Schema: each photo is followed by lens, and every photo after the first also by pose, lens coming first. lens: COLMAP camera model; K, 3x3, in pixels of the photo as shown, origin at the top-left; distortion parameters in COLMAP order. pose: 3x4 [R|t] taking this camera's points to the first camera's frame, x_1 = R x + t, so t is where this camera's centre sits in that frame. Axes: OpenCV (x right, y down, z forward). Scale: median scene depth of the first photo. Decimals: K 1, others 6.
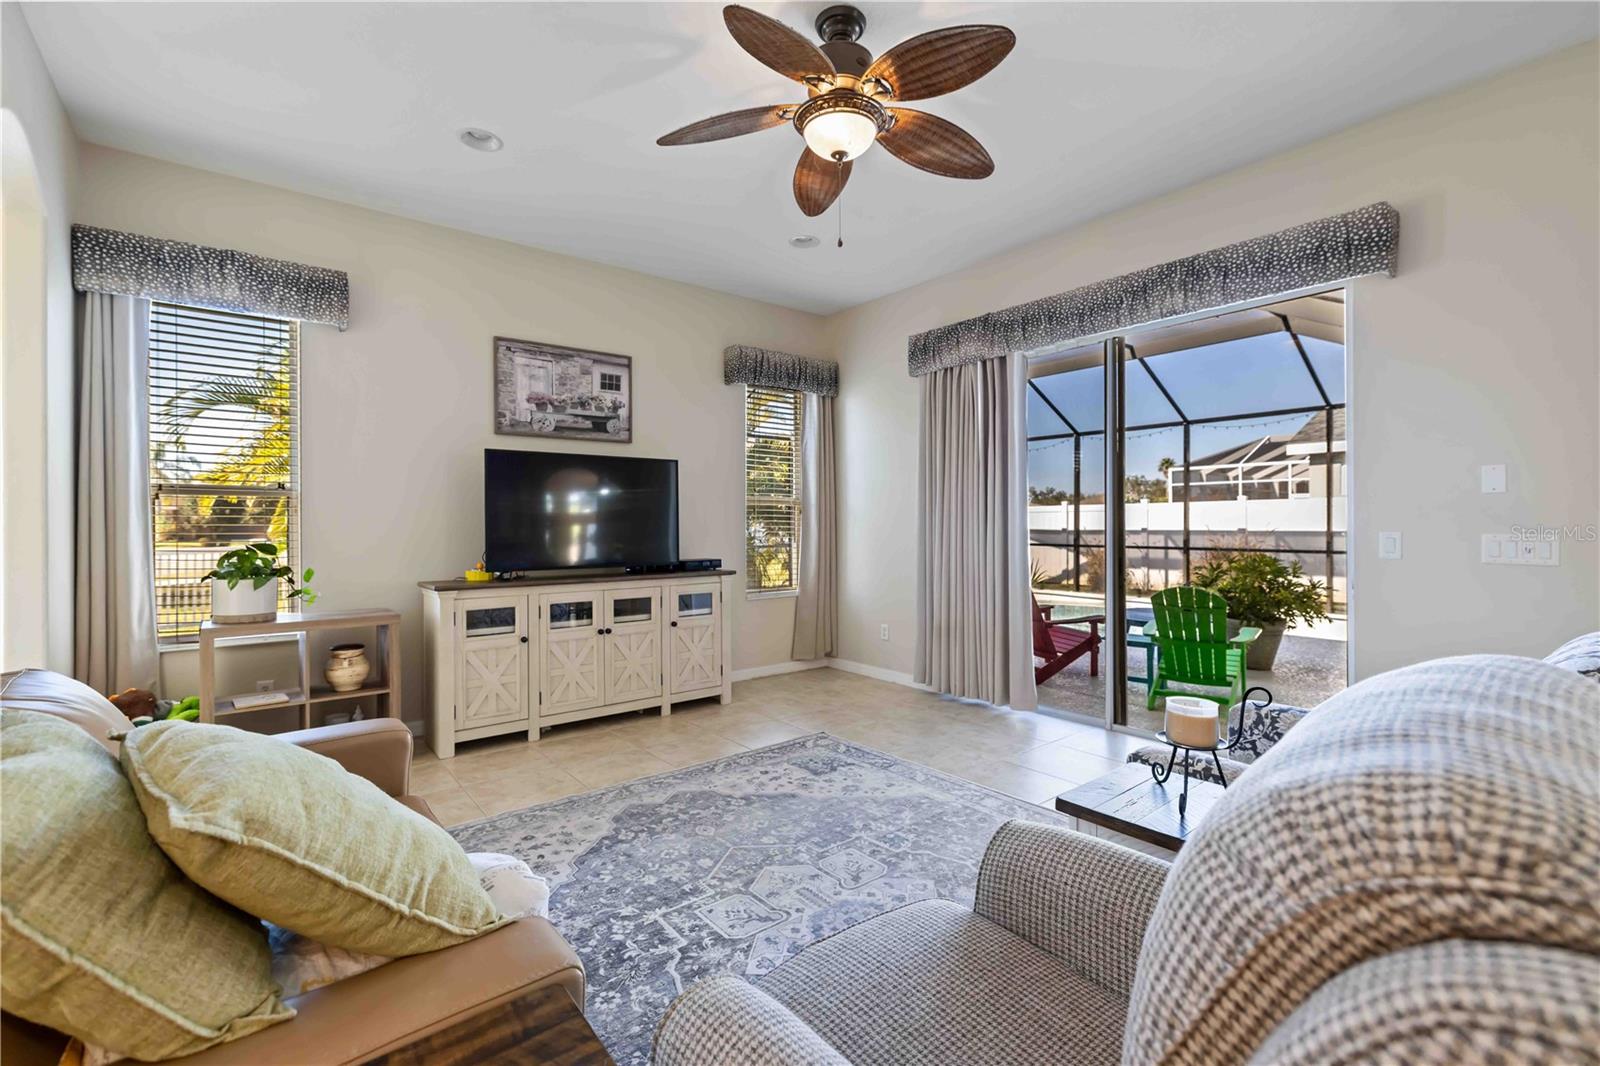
lens RADIAL K [[698.6, 0, 800.2], [0, 698.6, 524.5], [0, 0, 1]] dist [0.000122, 0.001329]
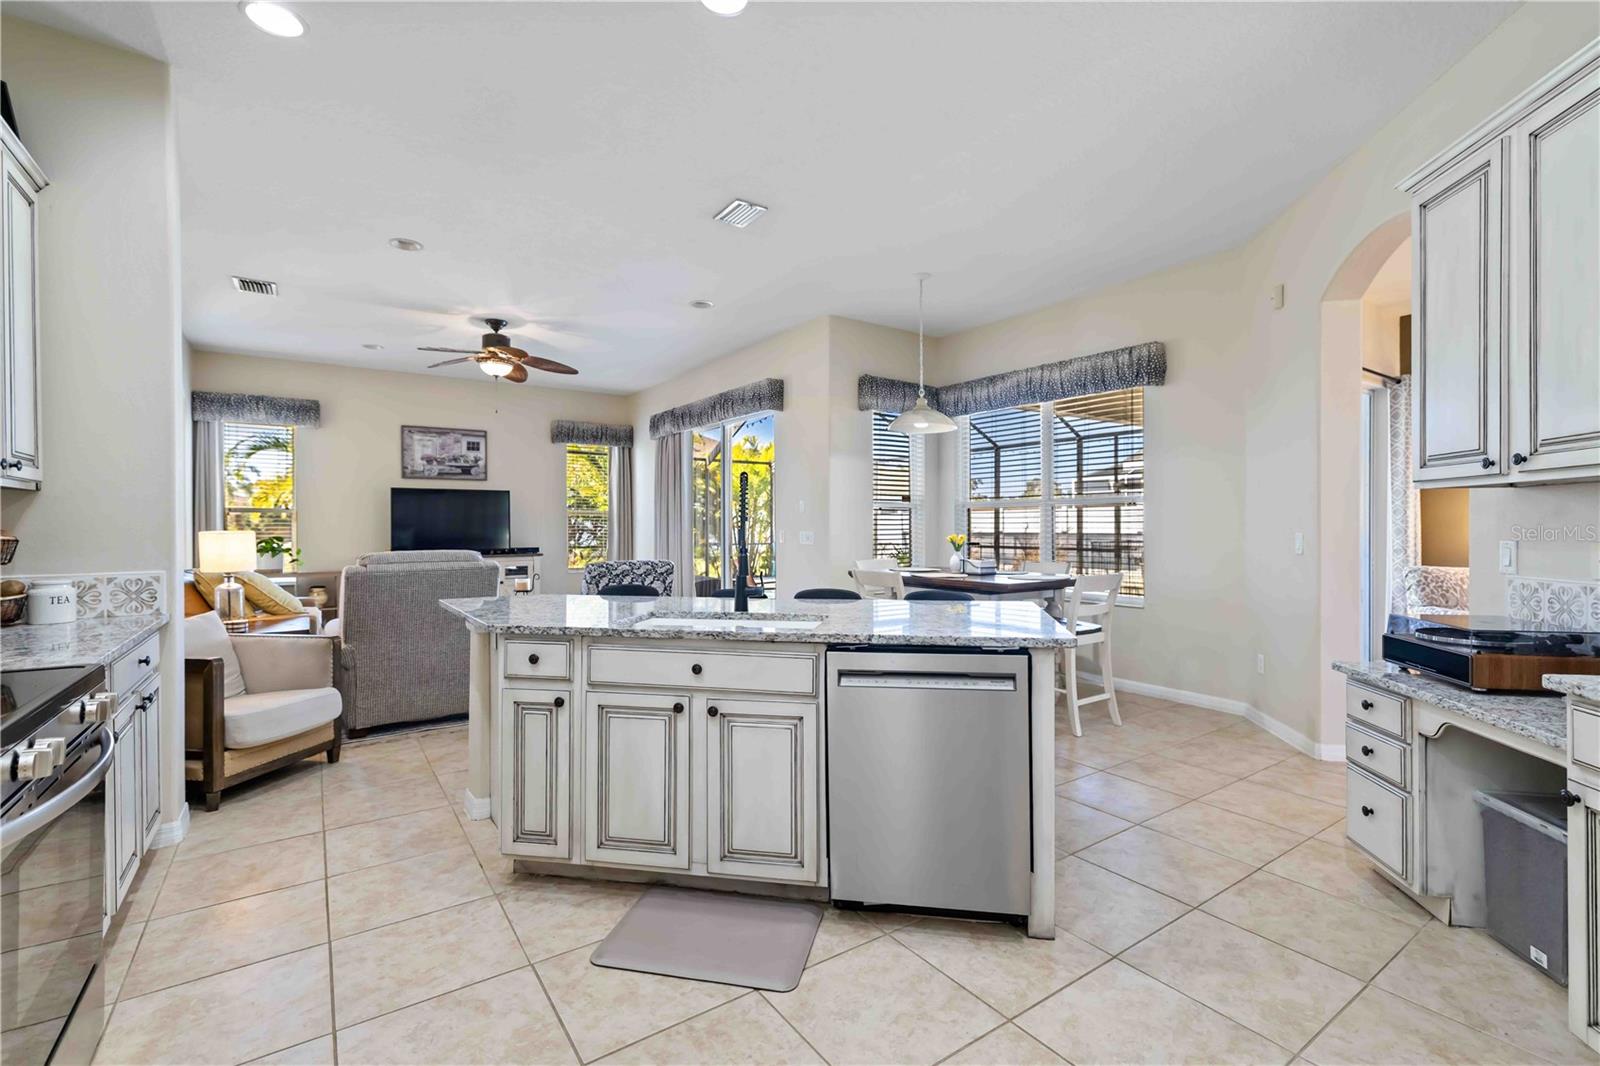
lens RADIAL K [[708.8, 0, 804.9], [0, 708.8, 529.8], [0, 0, 1]] dist [0.002108, 0.000563]
pose [[0.998522, 0.000420, -0.054342, 0.784517], [-0.000287, 0.999997, 0.002459, 0.002576], [0.054343, -0.002439, 0.998519, -0.877457]]
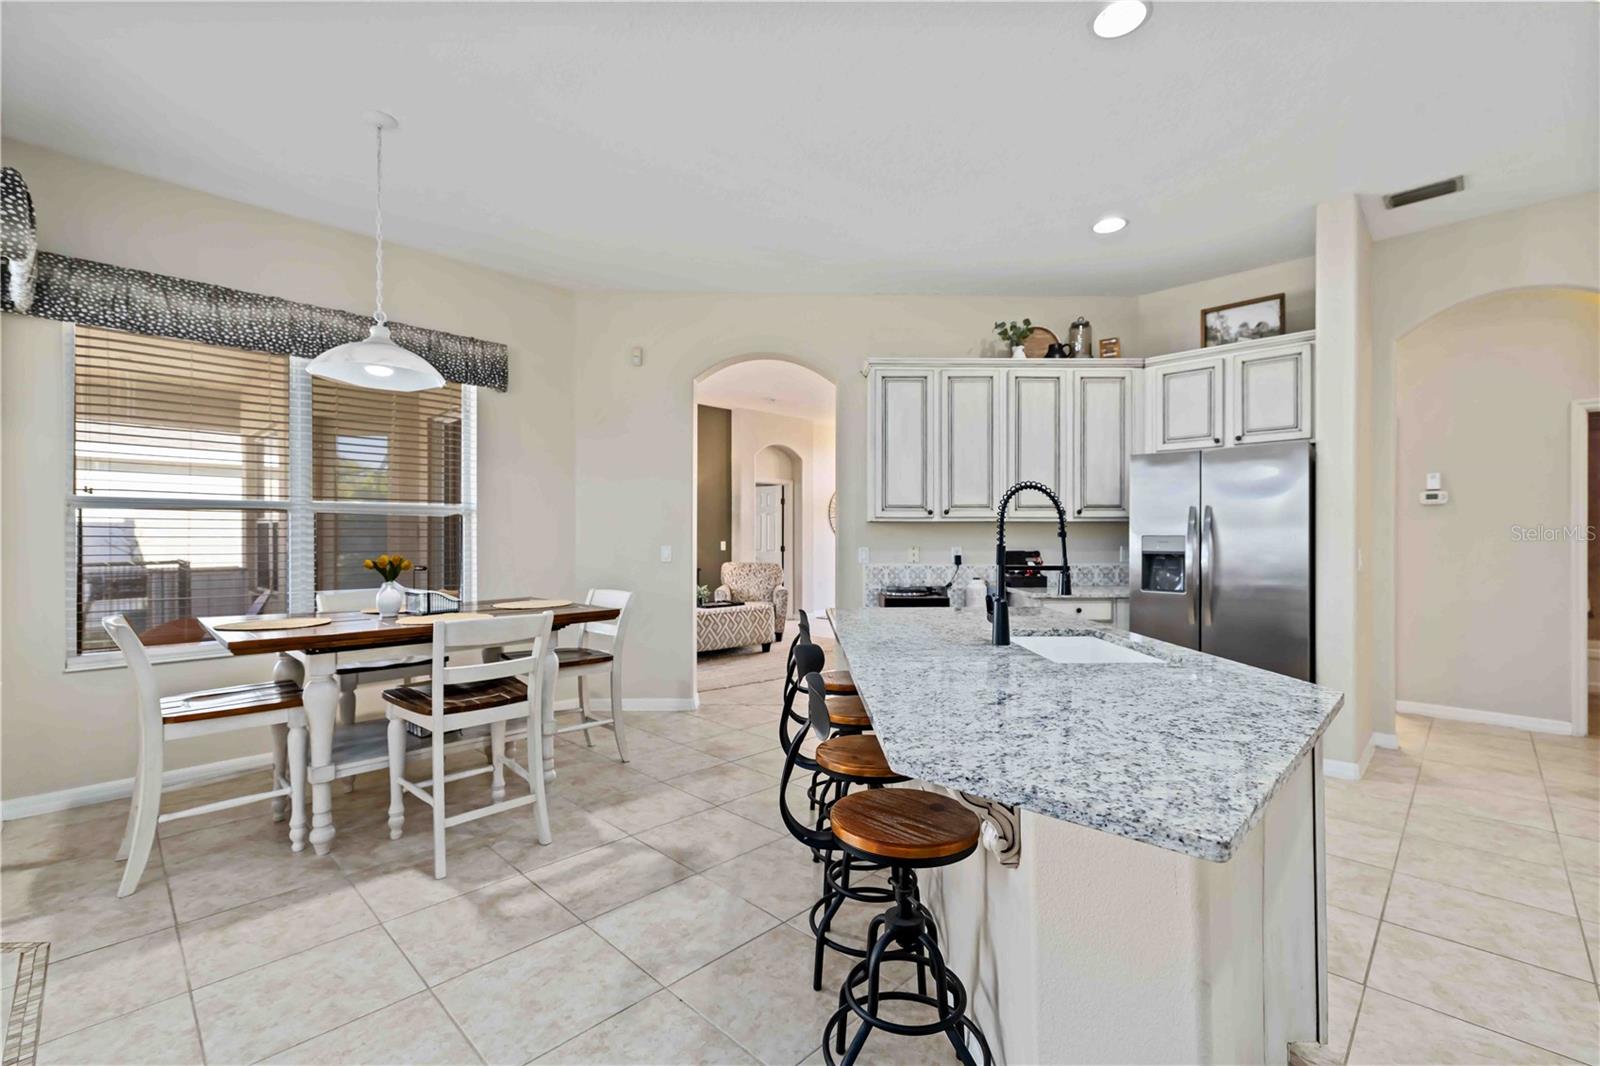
lens RADIAL K [[691.2, 0, 802.8], [0, 691.2, 535.6], [0, 0, 1]] dist [0.001671, 0.000870]
pose [[-0.133089, 0.004435, 0.991094, 0.142286], [0.005651, 0.999977, -0.003716, -0.003655], [-0.991088, 0.005106, -0.133111, 0.053552]]
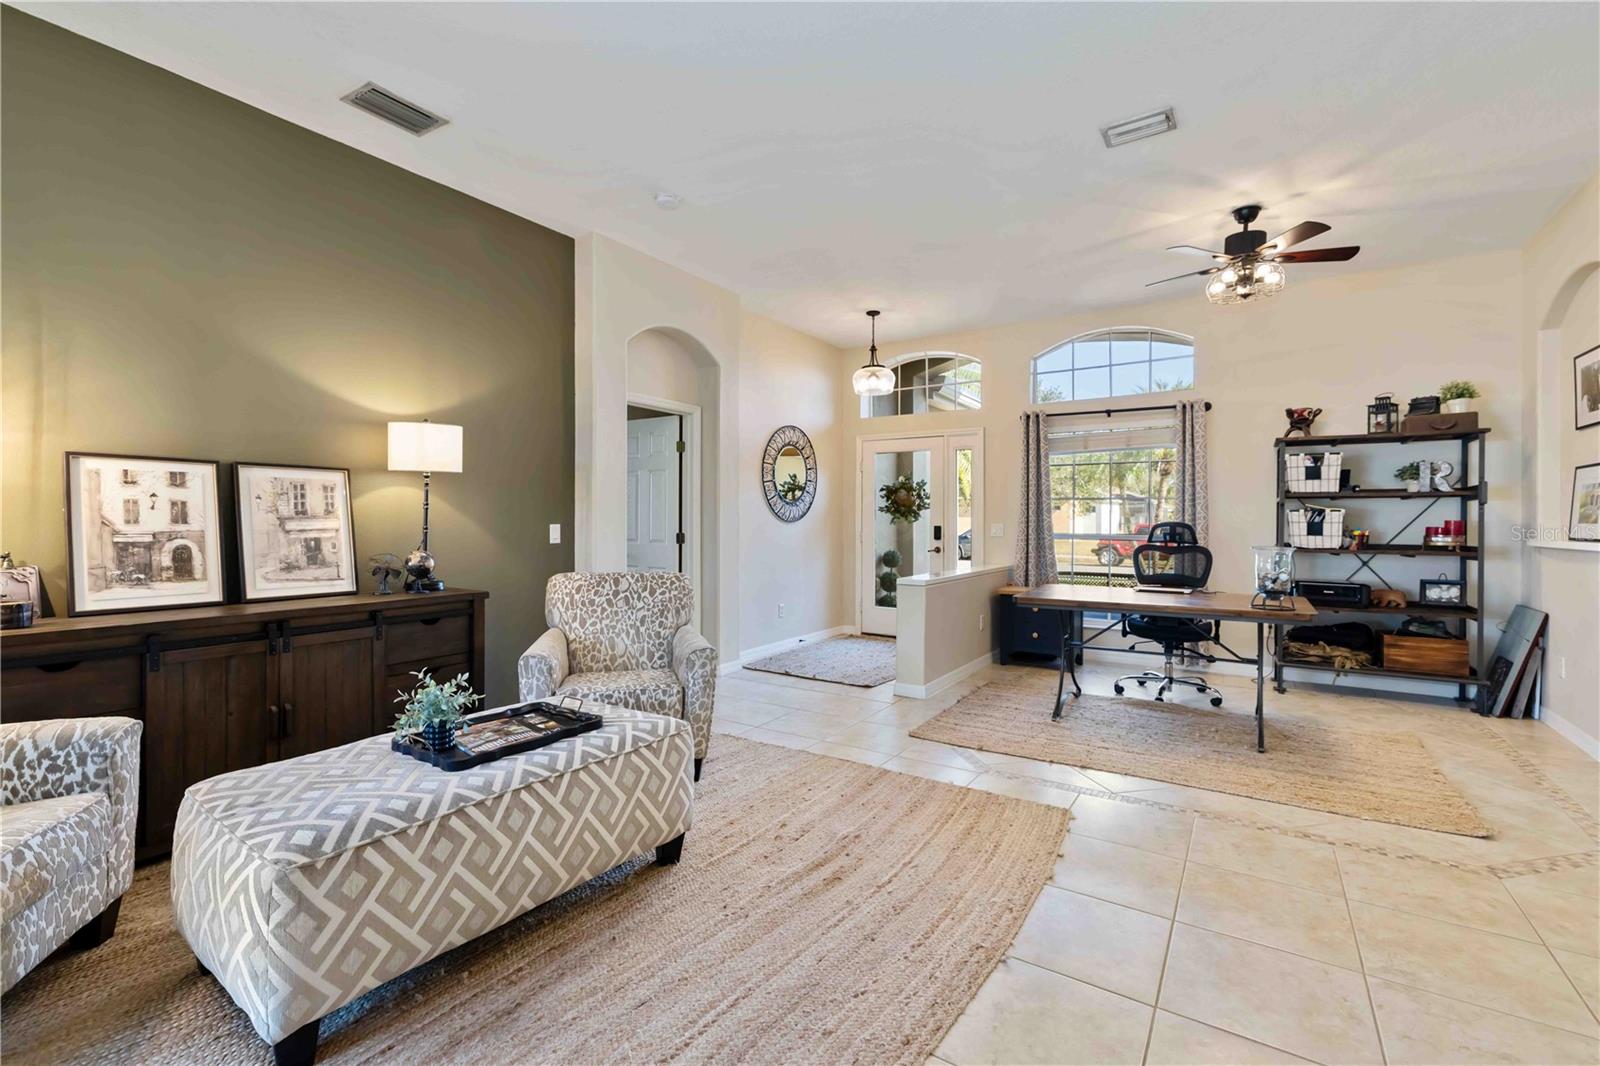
lens RADIAL K [[695.0, 0, 801.9], [0, 695.0, 521.4], [0, 0, 1]] dist [0.000730, 0.000648]
pose [[-0.318049, -0.000522, 0.948074, 1.386341], [0.003488, 0.999992, 0.001720, 0.000814], [-0.948068, 0.003854, -0.318044, -0.012405]]
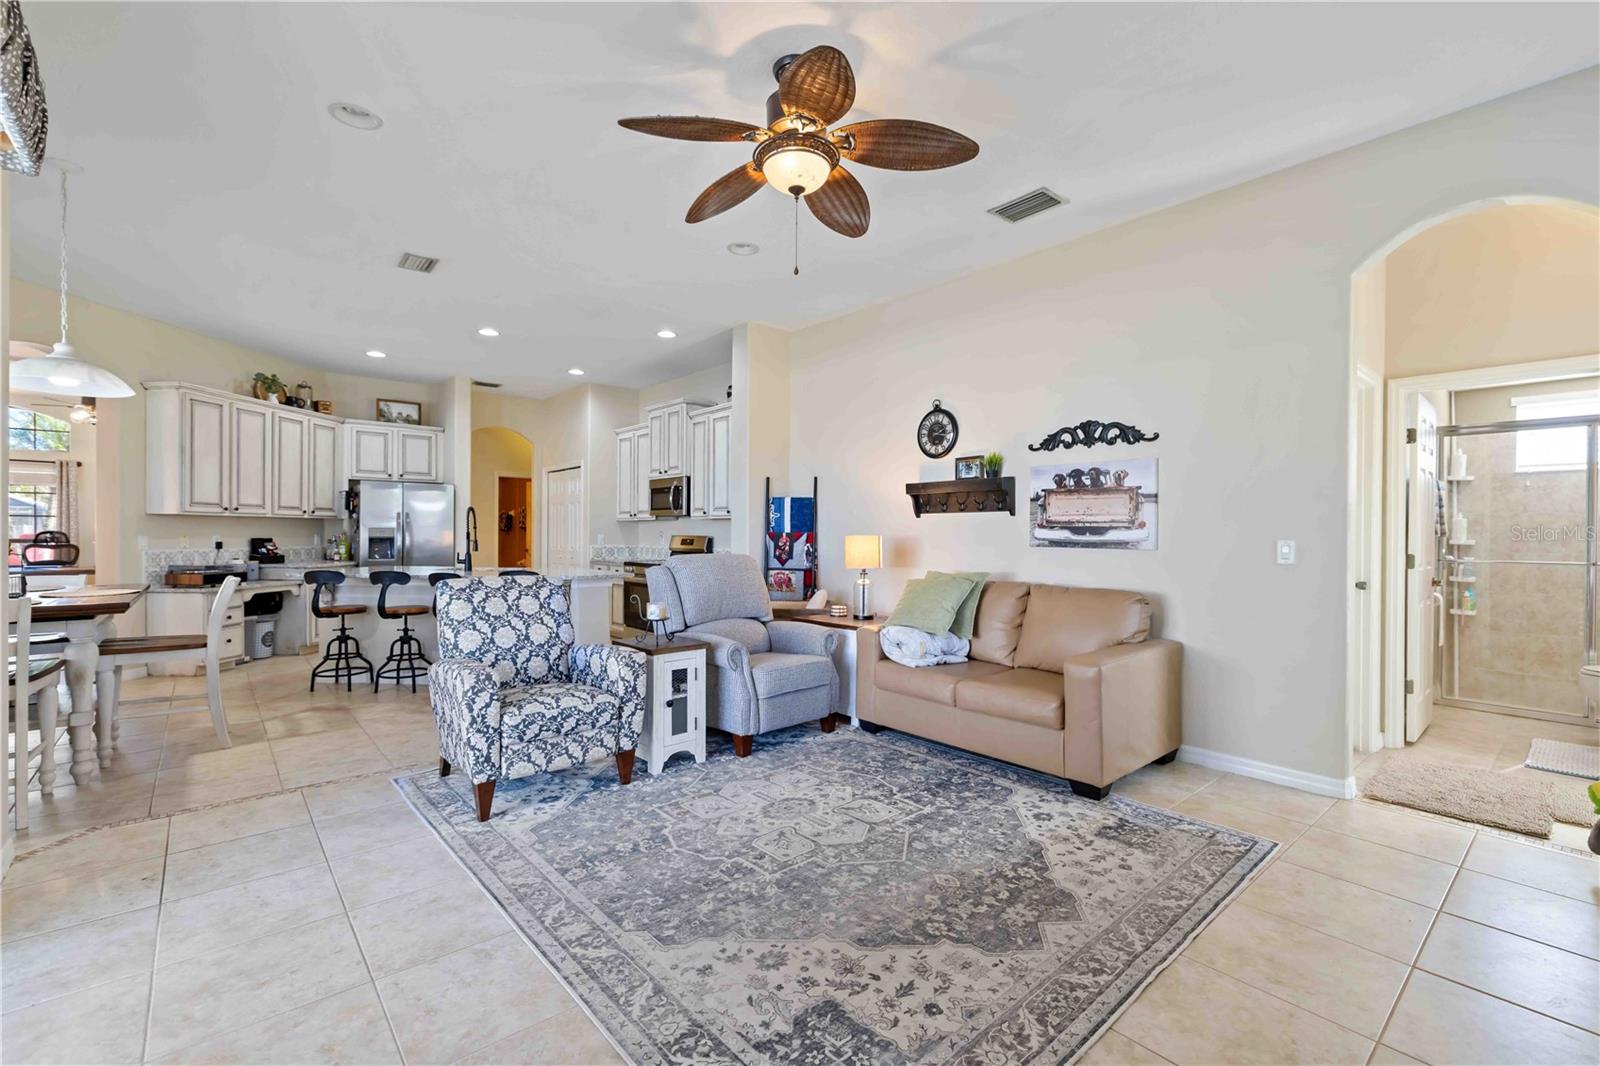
lens RADIAL K [[698.1, 0, 793.2], [0, 698.1, 533.0], [0, 0, 1]] dist [0.002290, 0.000949]
pose [[-0.999382, -0.001754, -0.035107, 0.060848], [-0.001912, 0.999988, 0.004457, -0.001677], [0.035099, 0.004521, -0.999374, 1.287040]]
